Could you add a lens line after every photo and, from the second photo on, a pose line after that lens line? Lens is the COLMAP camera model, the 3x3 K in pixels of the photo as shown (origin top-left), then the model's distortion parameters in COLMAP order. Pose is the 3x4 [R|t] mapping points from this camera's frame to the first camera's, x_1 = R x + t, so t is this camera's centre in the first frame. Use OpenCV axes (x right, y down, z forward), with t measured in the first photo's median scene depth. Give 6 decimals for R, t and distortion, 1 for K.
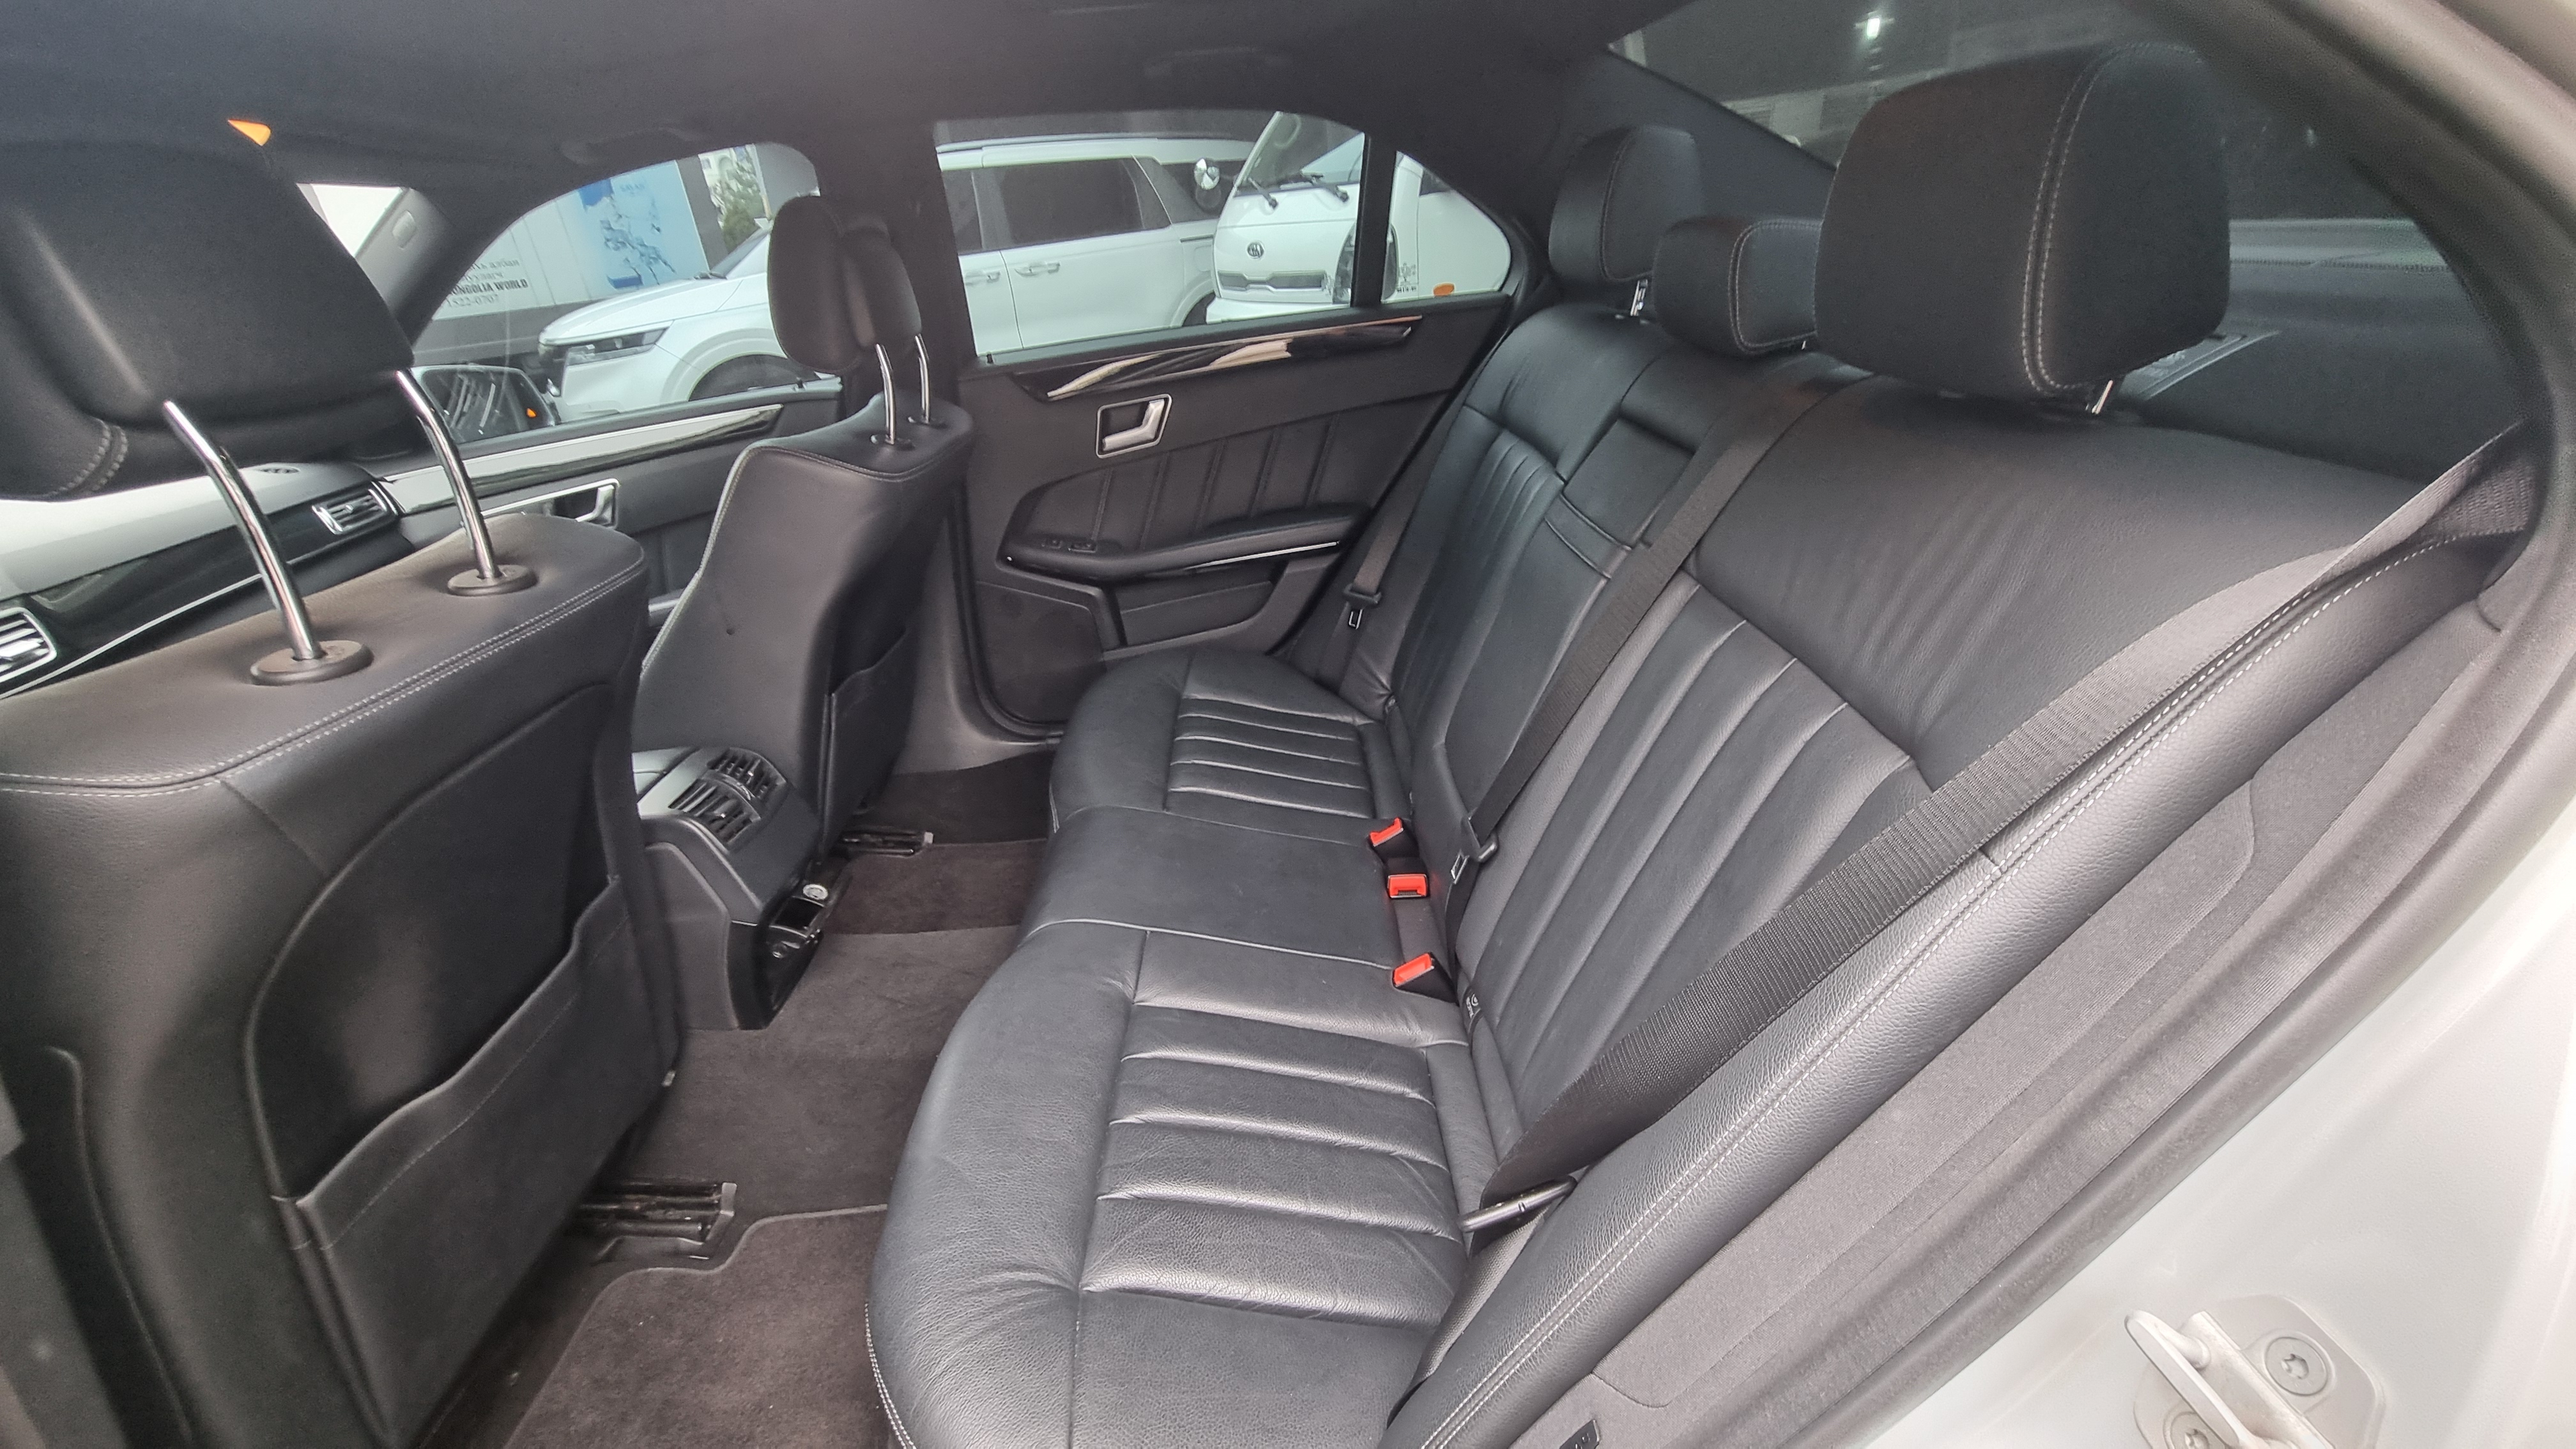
lens RADIAL K [[1047.9, 0, 1278.8], [0, 1047.9, 717.1], [0, 0, 1]] dist [-0.000631, -0.000299]
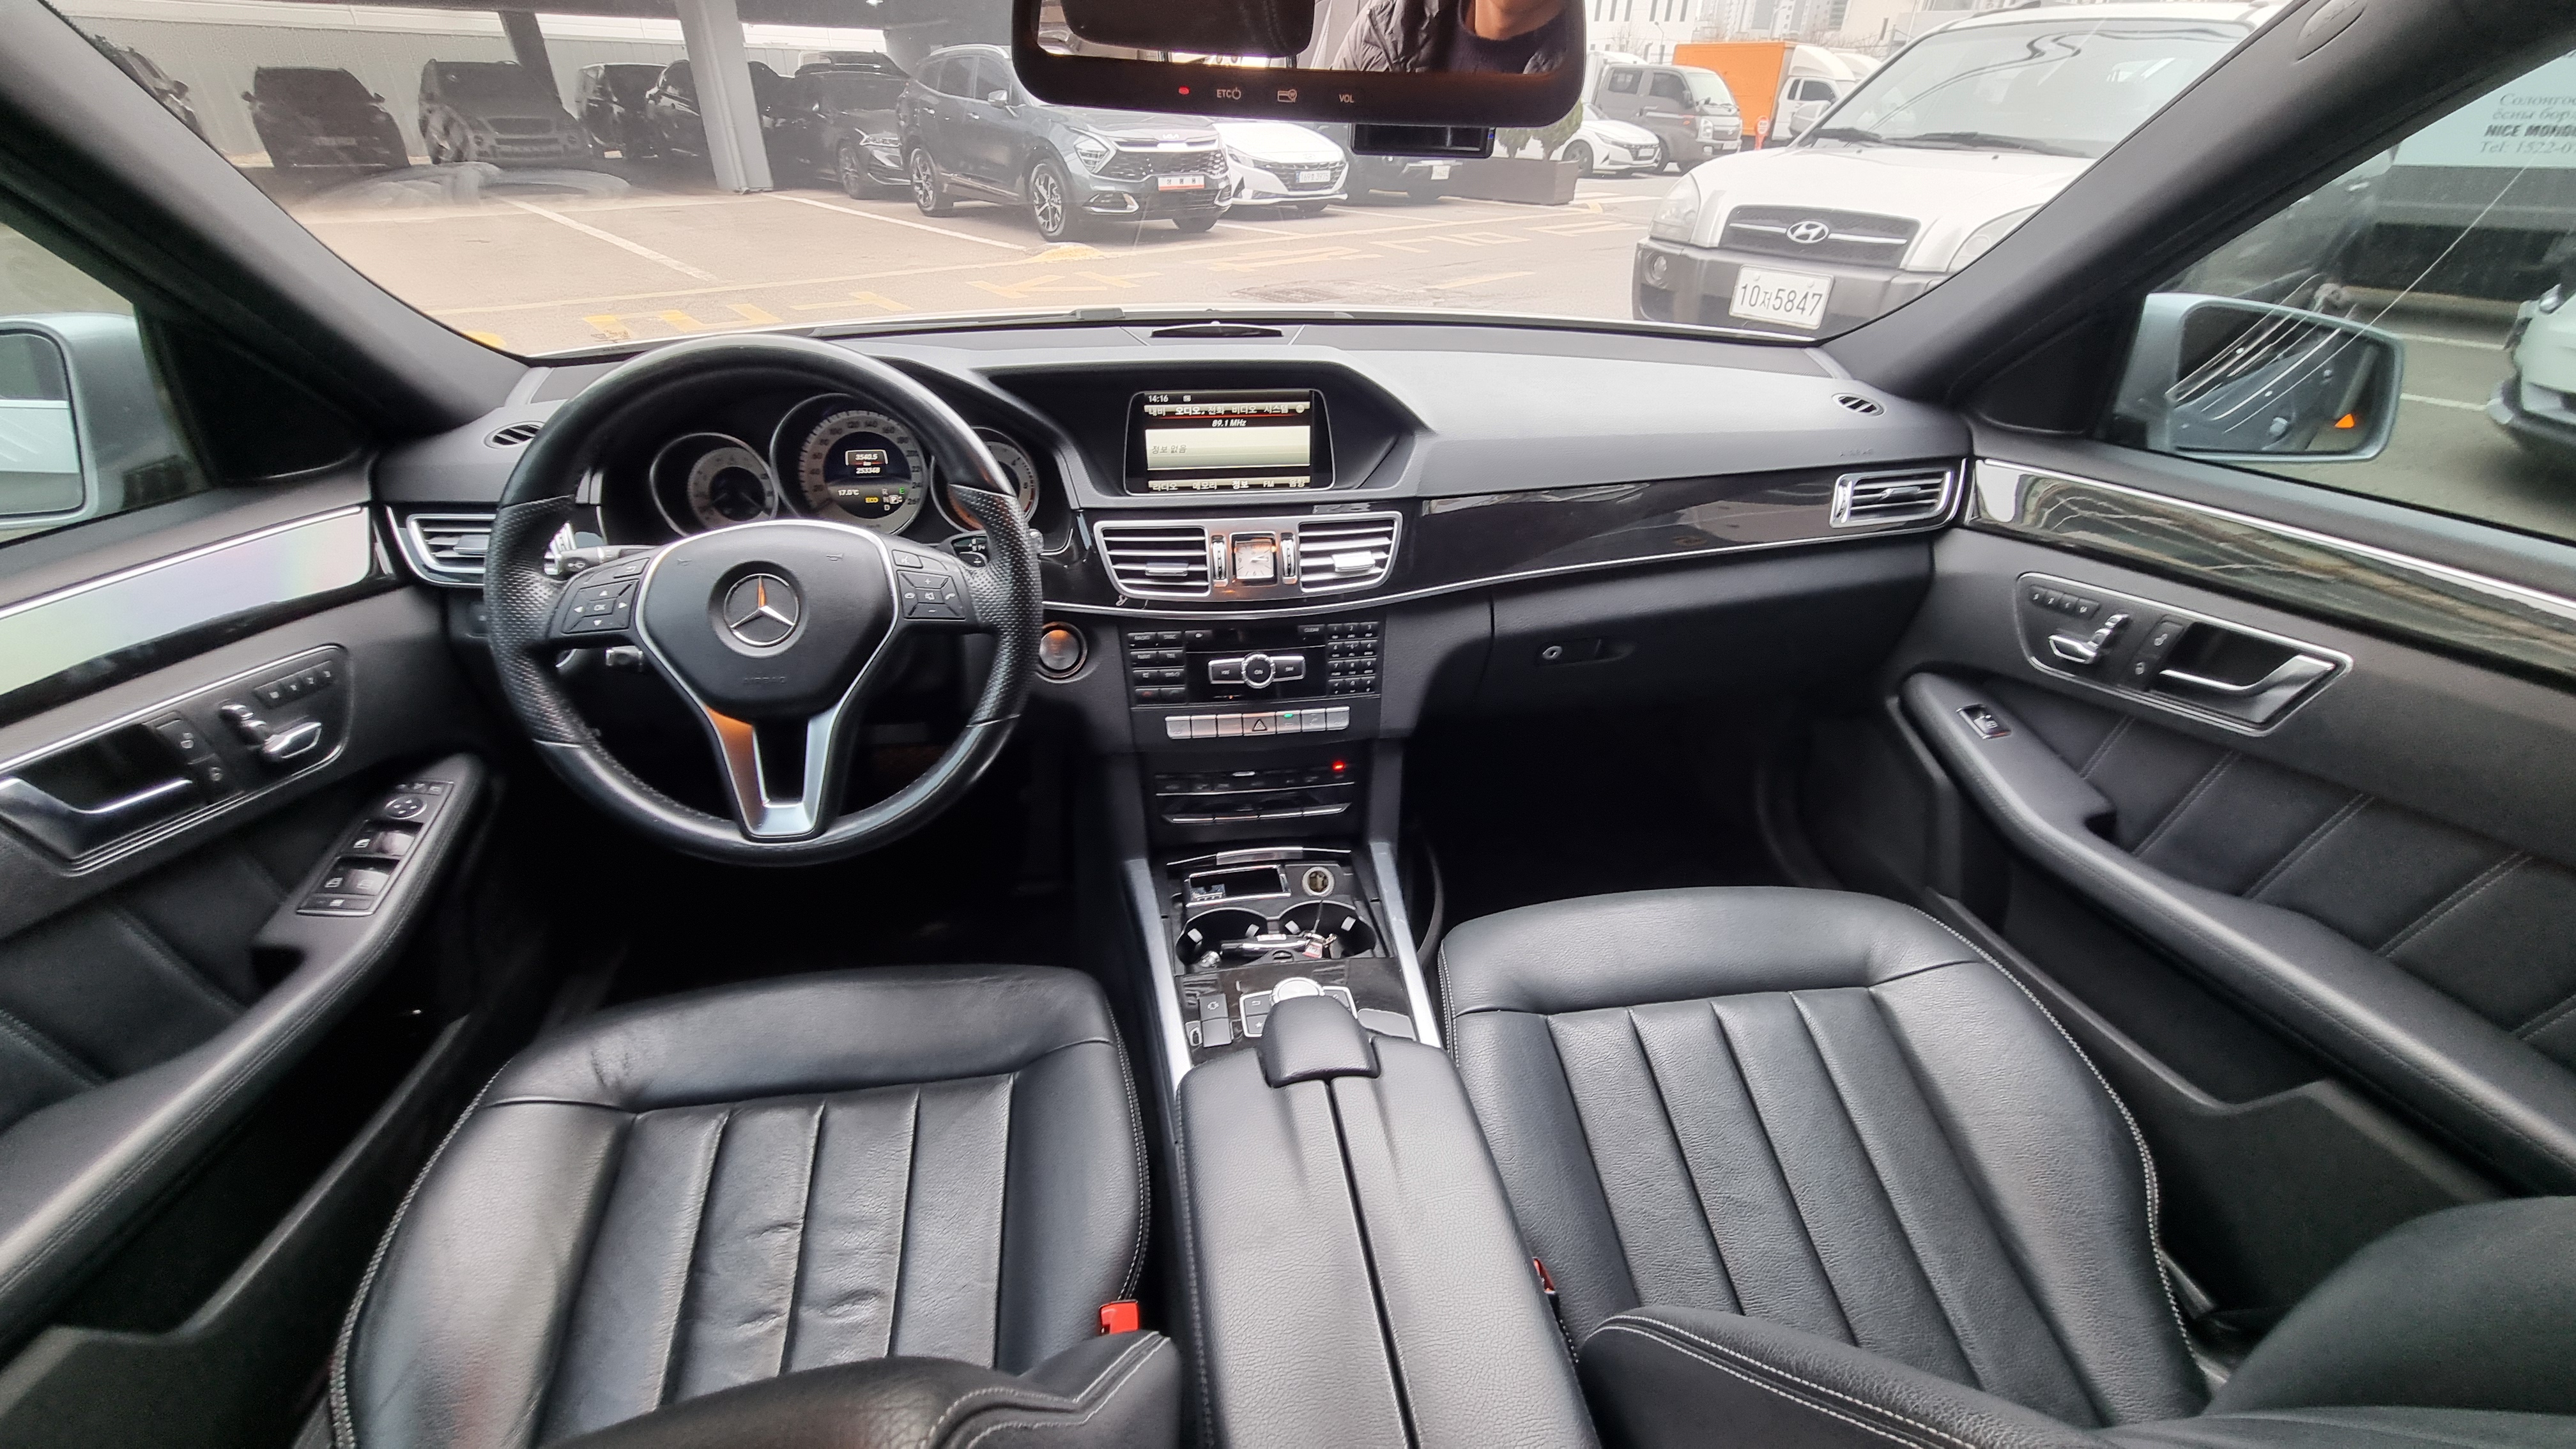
lens RADIAL K [[1033.3, 0, 1275.8], [0, 1033.3, 723.5], [0, 0, 1]] dist [0.000399, -0.002648]
pose [[0.110356, 0.568660, -0.815137, -0.115843], [-0.436831, 0.764435, 0.474150, -0.076392], [0.892749, 0.303751, 0.332768, 0.170831]]
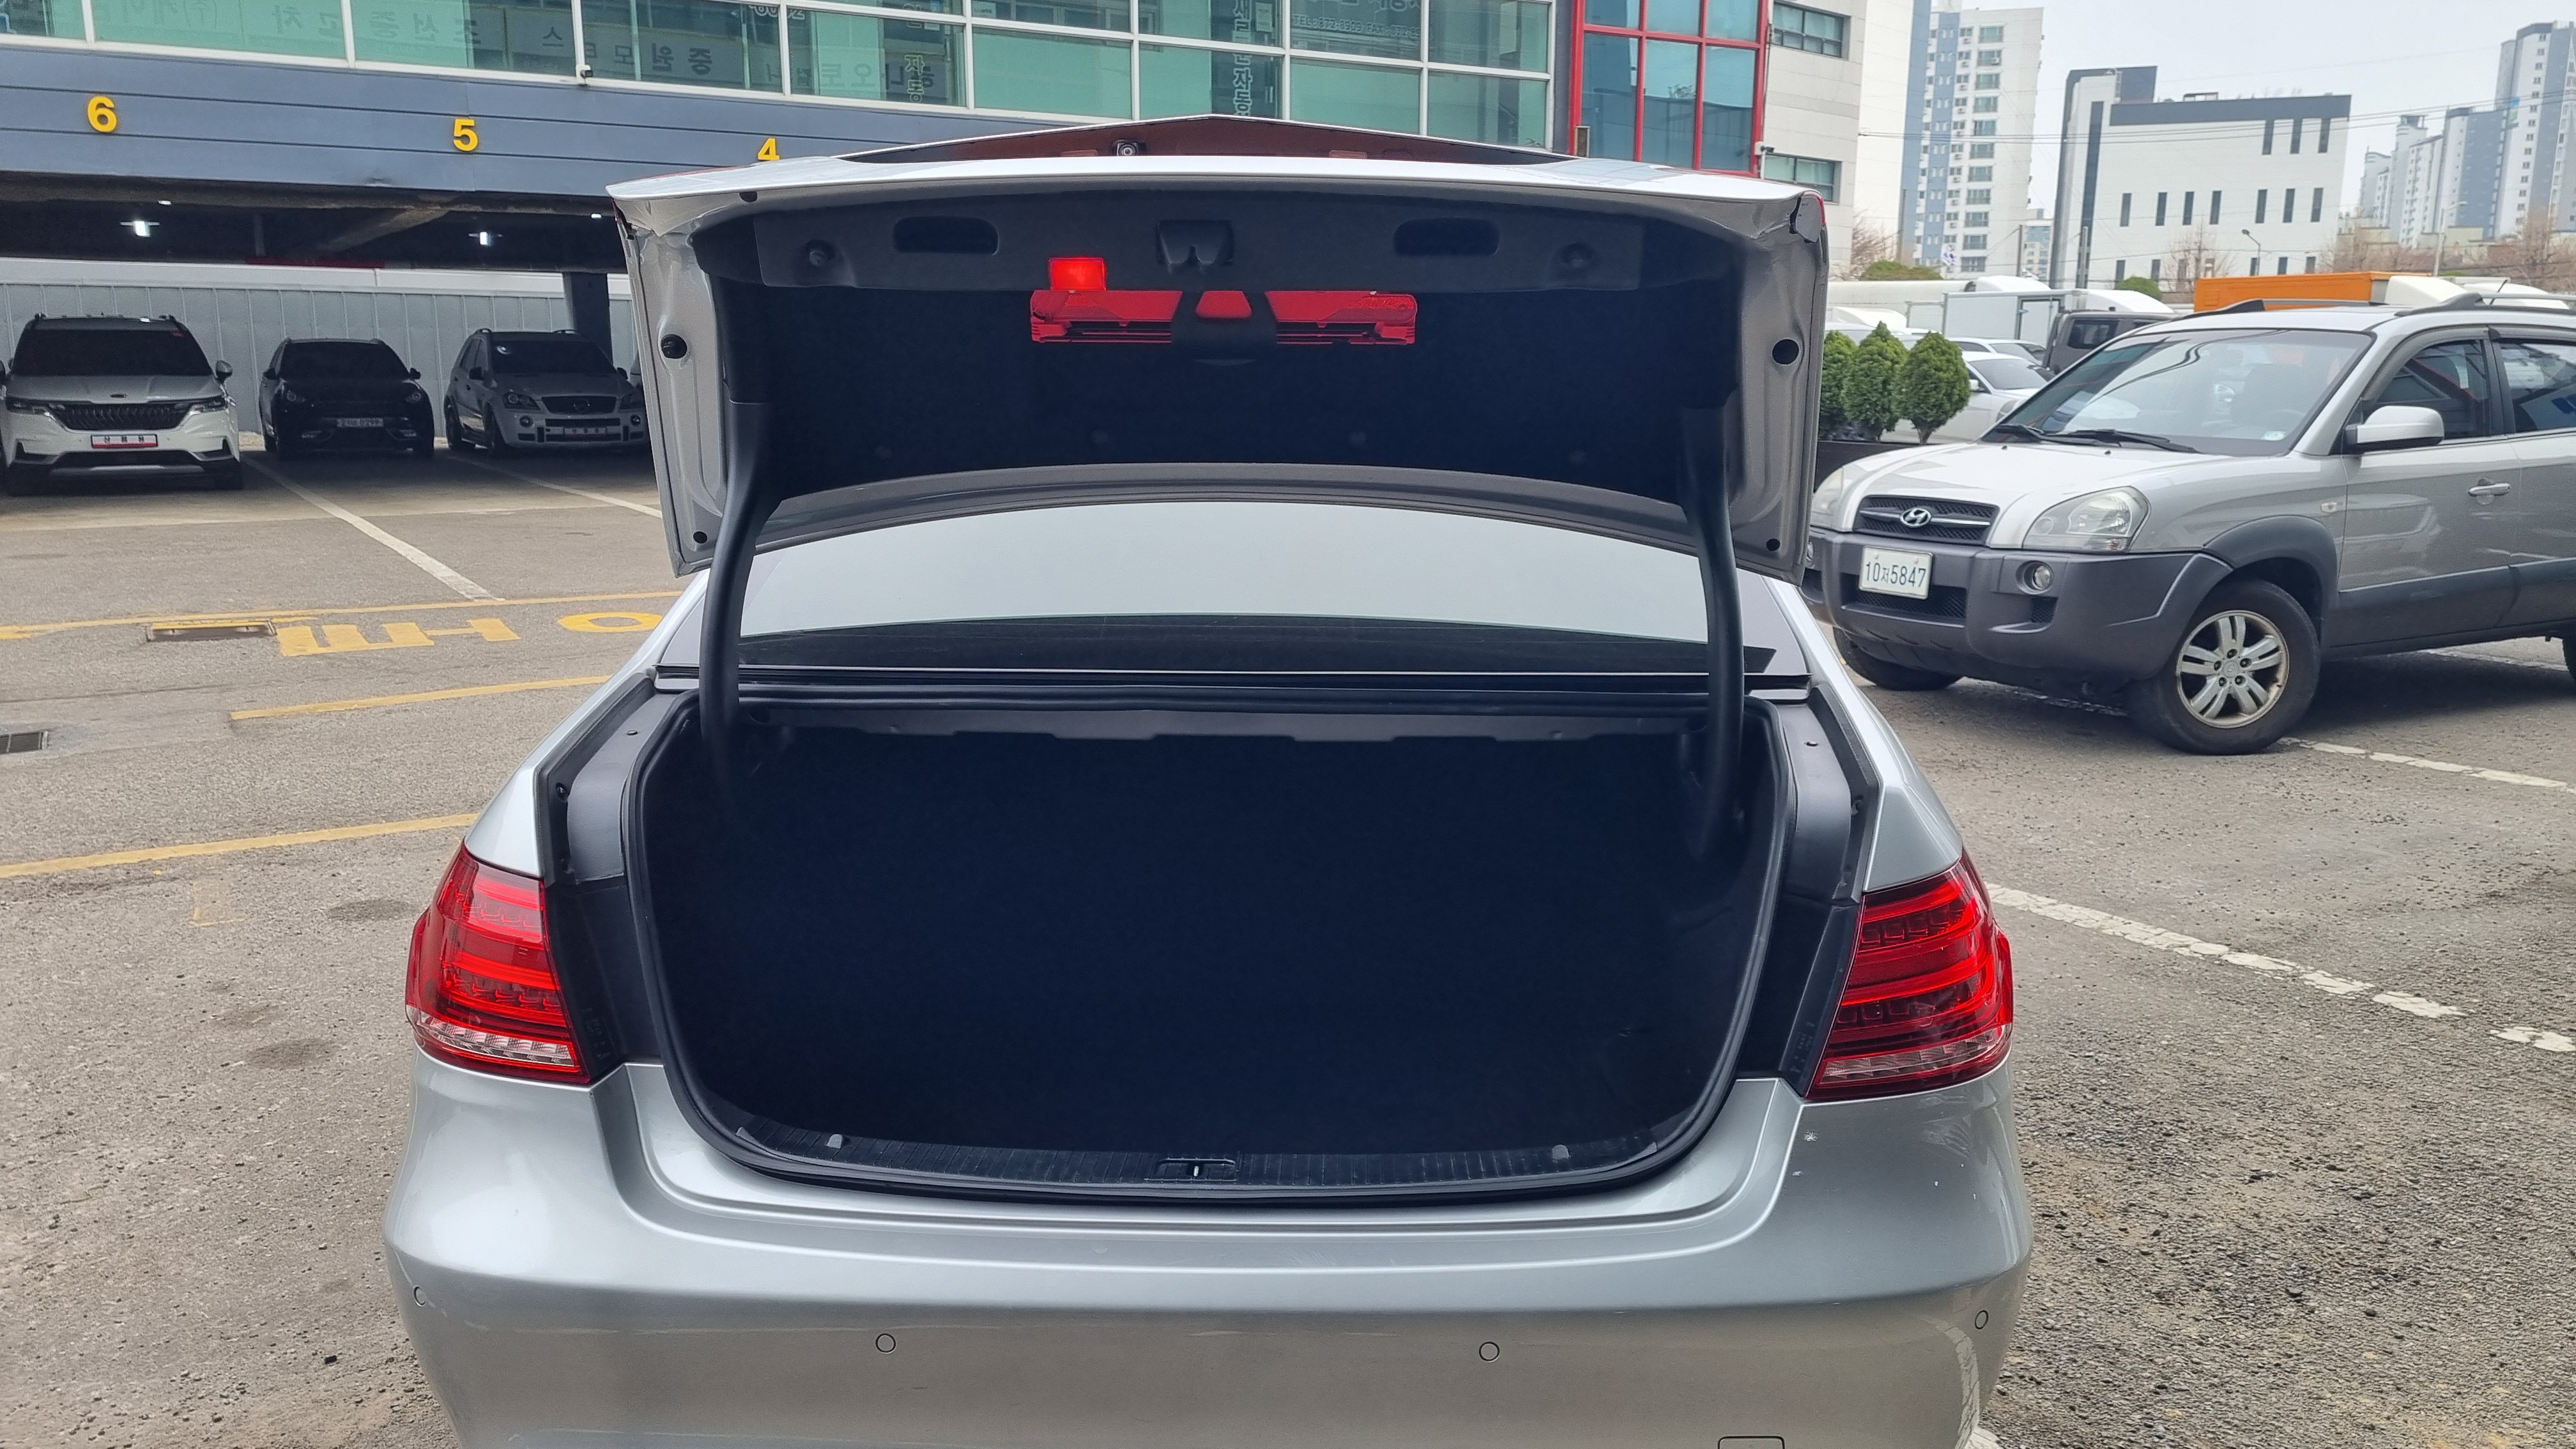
lens RADIAL K [[1912.5, 0, 1318.6], [0, 1912.5, 740.8], [0, 0, 1]] dist [0.077530, -0.066017]
pose [[-0.042084, 0.262316, -0.964064, 0.670420], [-0.421286, 0.870285, 0.255190, -0.202009], [0.905951, 0.416886, 0.073885, 0.191278]]
